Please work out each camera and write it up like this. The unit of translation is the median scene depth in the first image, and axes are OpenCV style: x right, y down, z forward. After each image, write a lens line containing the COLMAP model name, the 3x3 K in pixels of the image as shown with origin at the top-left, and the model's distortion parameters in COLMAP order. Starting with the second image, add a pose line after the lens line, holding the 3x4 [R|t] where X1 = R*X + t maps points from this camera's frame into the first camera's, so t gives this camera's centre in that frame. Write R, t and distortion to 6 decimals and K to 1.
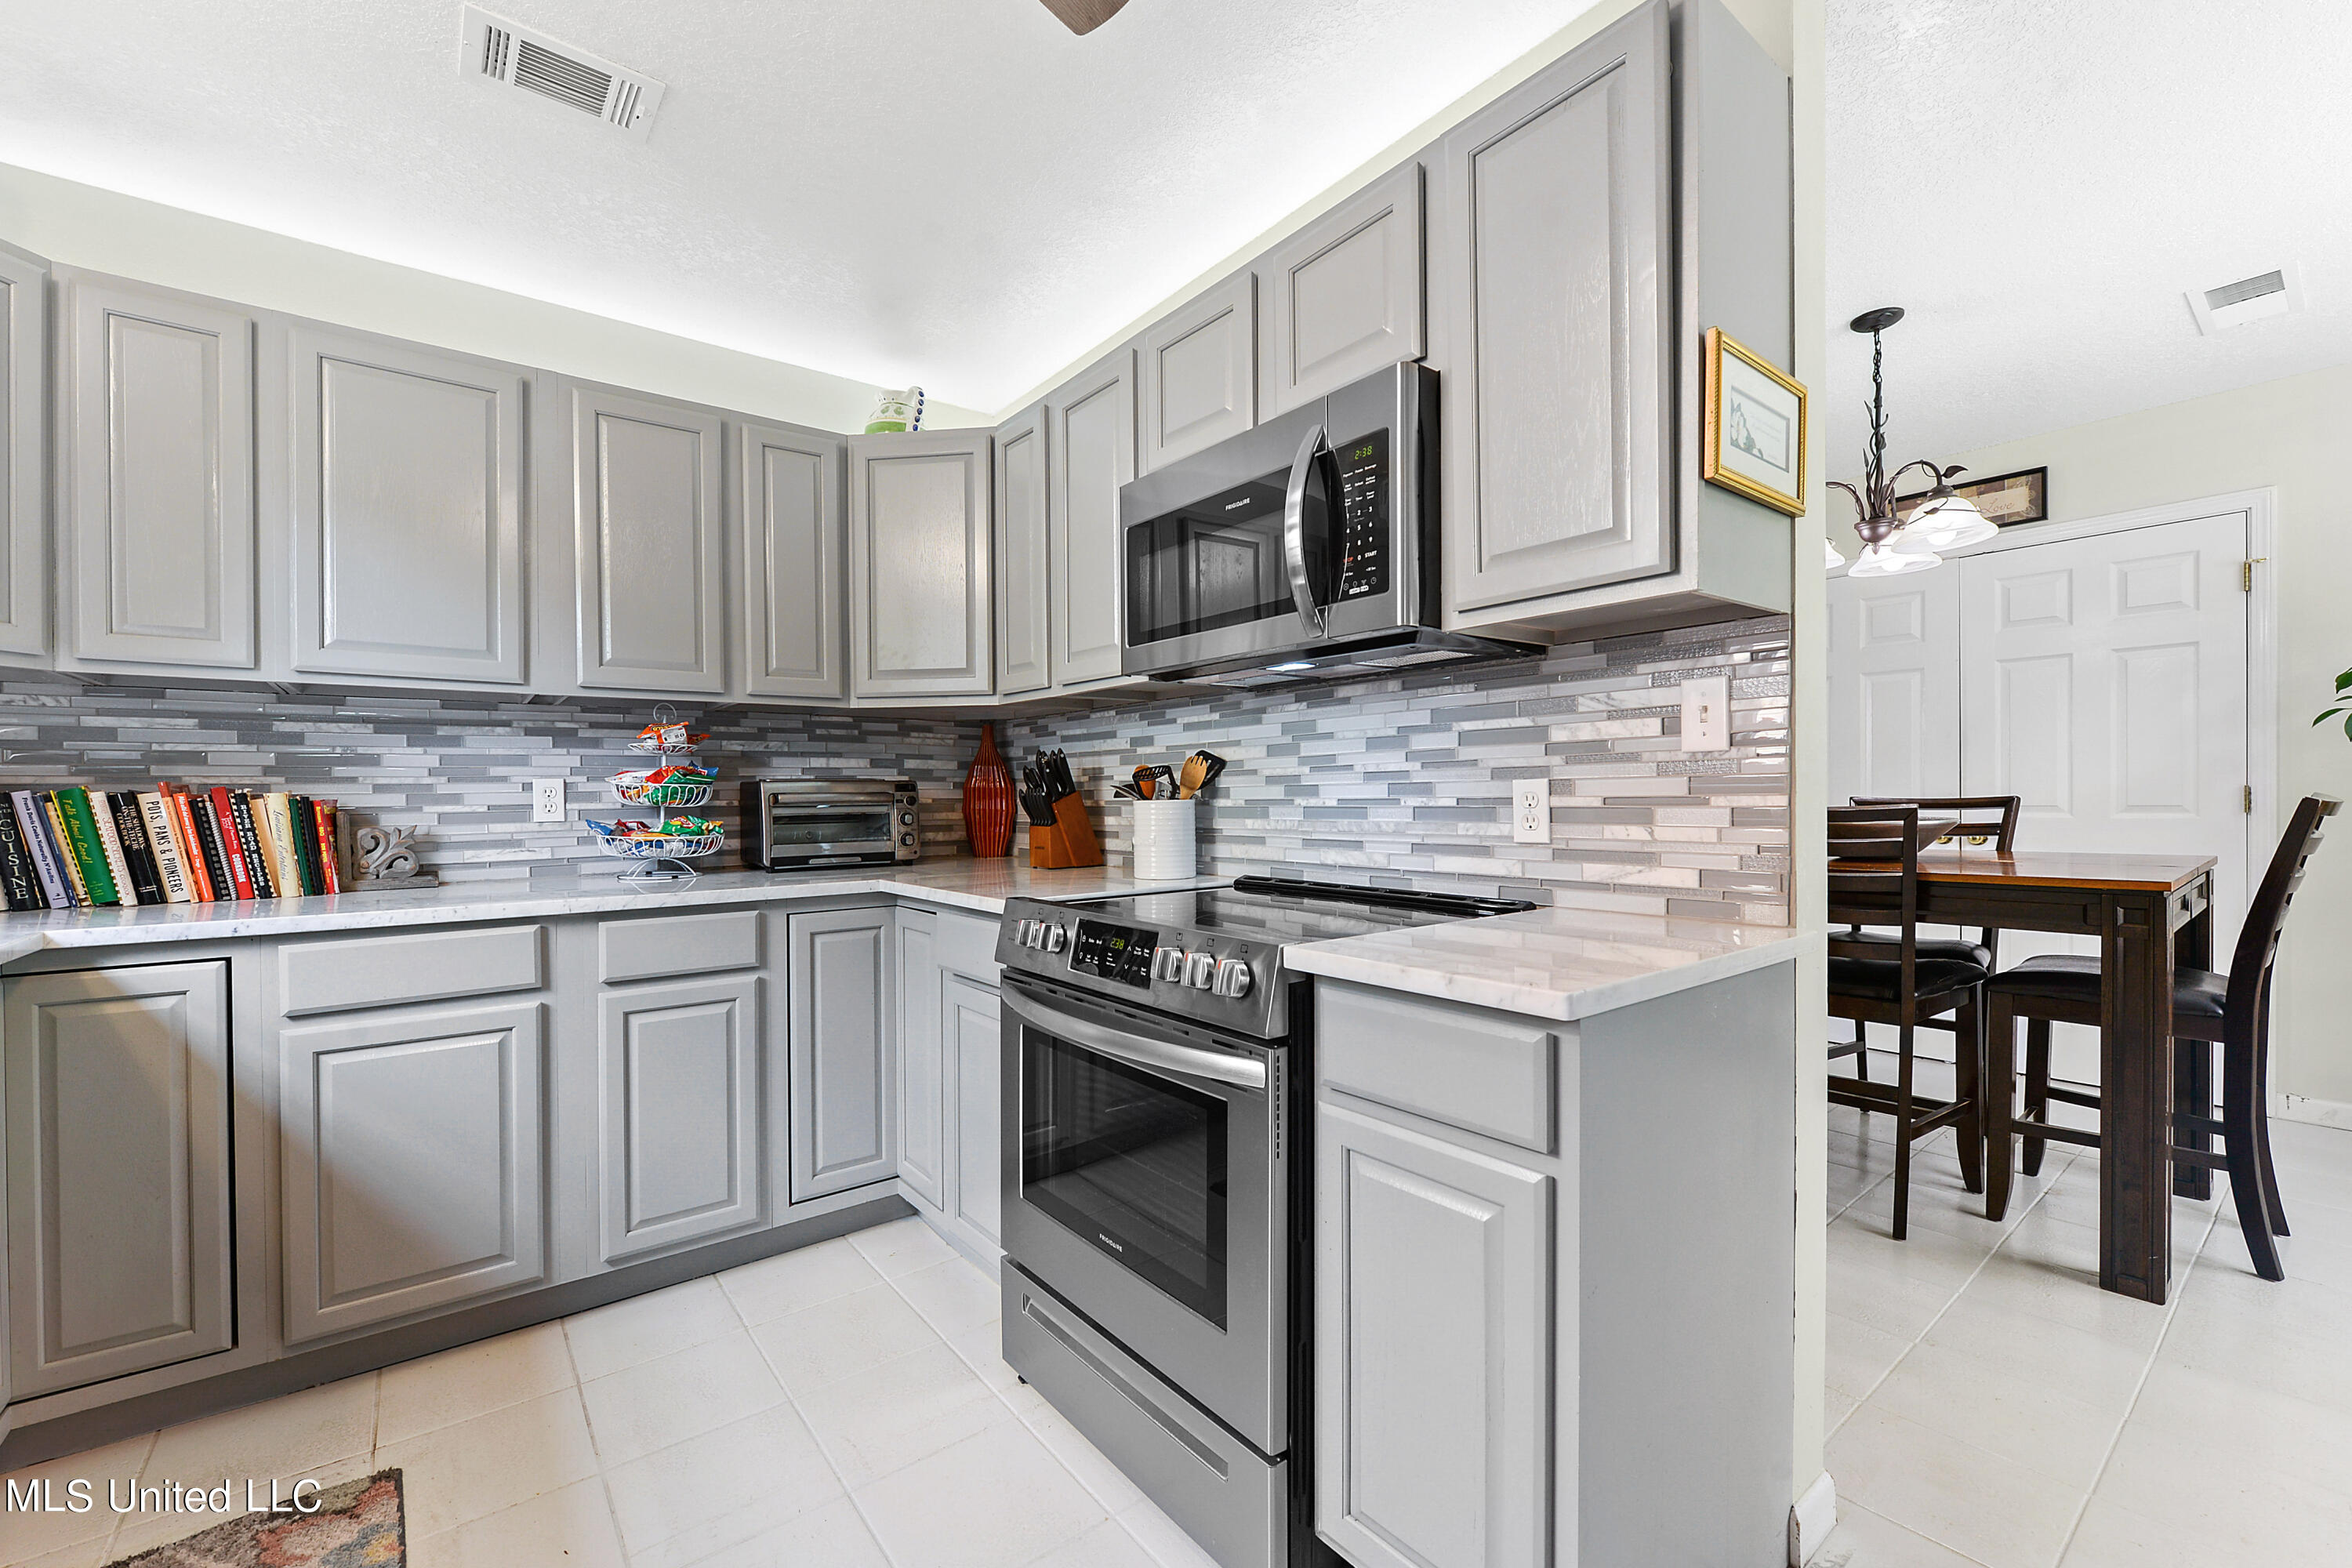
lens RADIAL K [[962.1, 0, 1170.2], [0, 962.1, 813.2], [0, 0, 1]] dist [-0.000419, -0.000119]
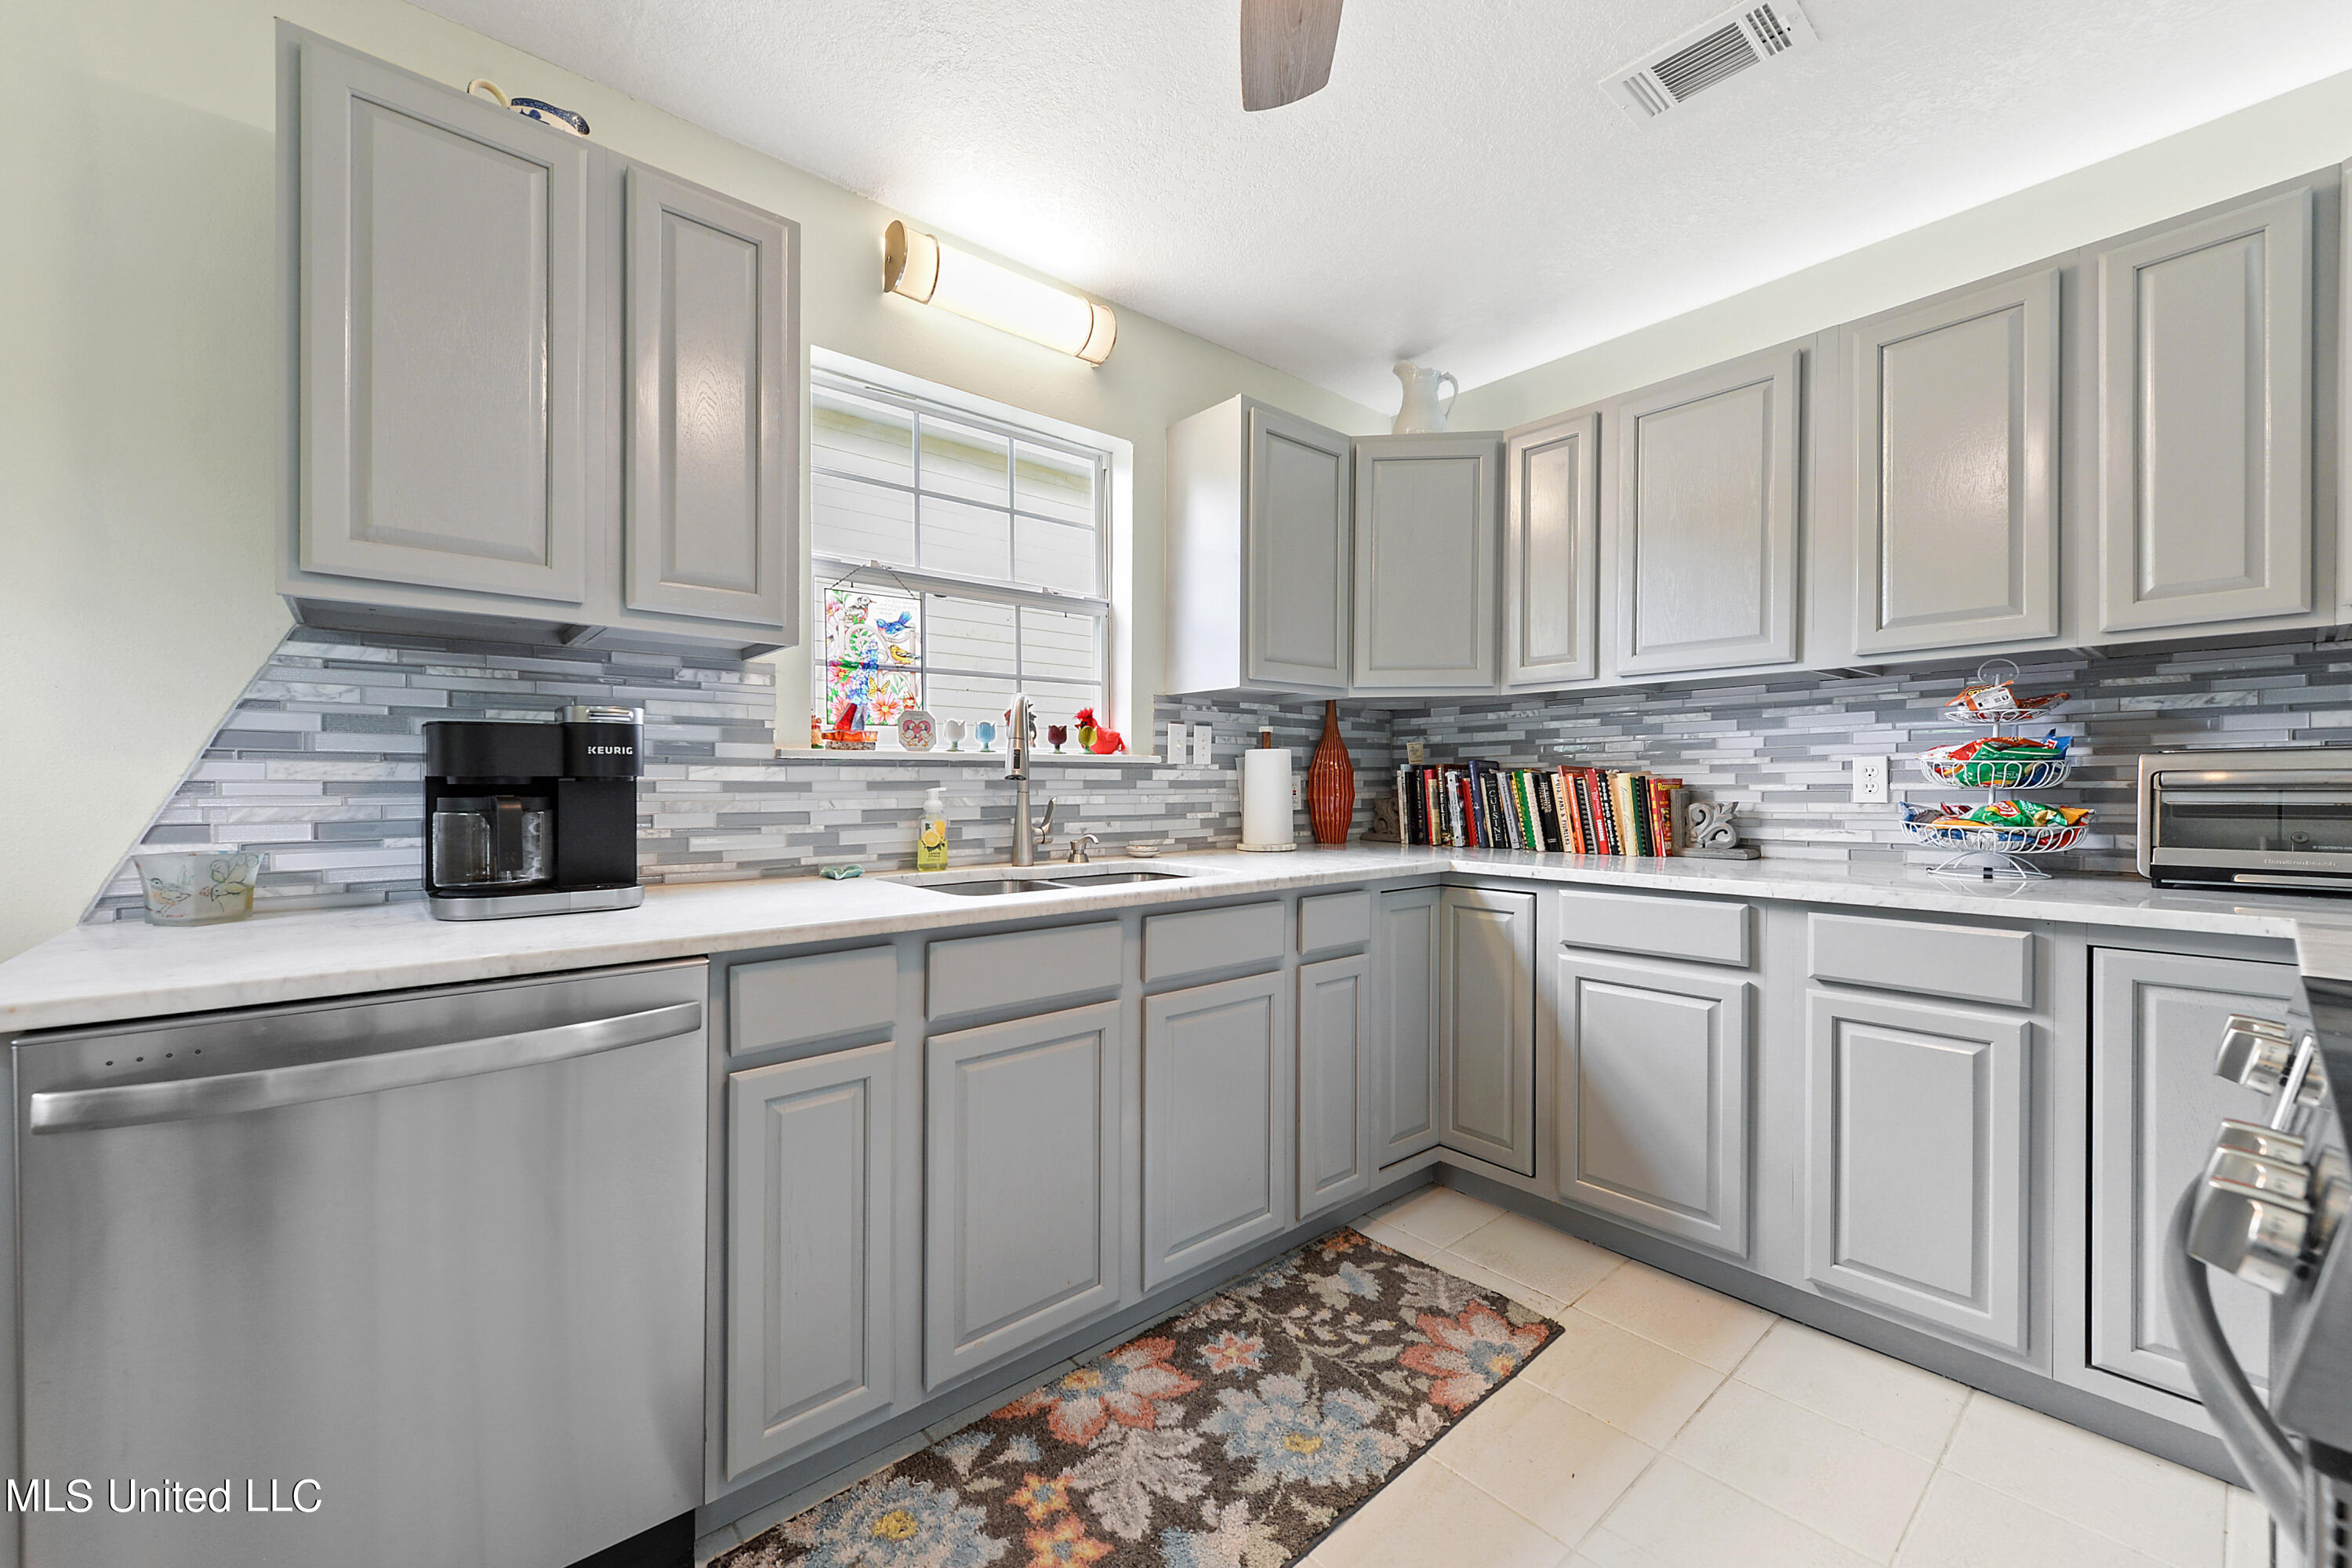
lens RADIAL K [[946.9, 0, 1176.0], [0, 946.9, 784.0], [0, 0, 1]] dist [0.016439, -0.000070]
pose [[0.056216, 0.010432, -0.998364, 0.273847], [-0.014672, 0.999846, 0.009621, -0.009464], [0.998311, 0.014108, 0.056361, 0.316488]]
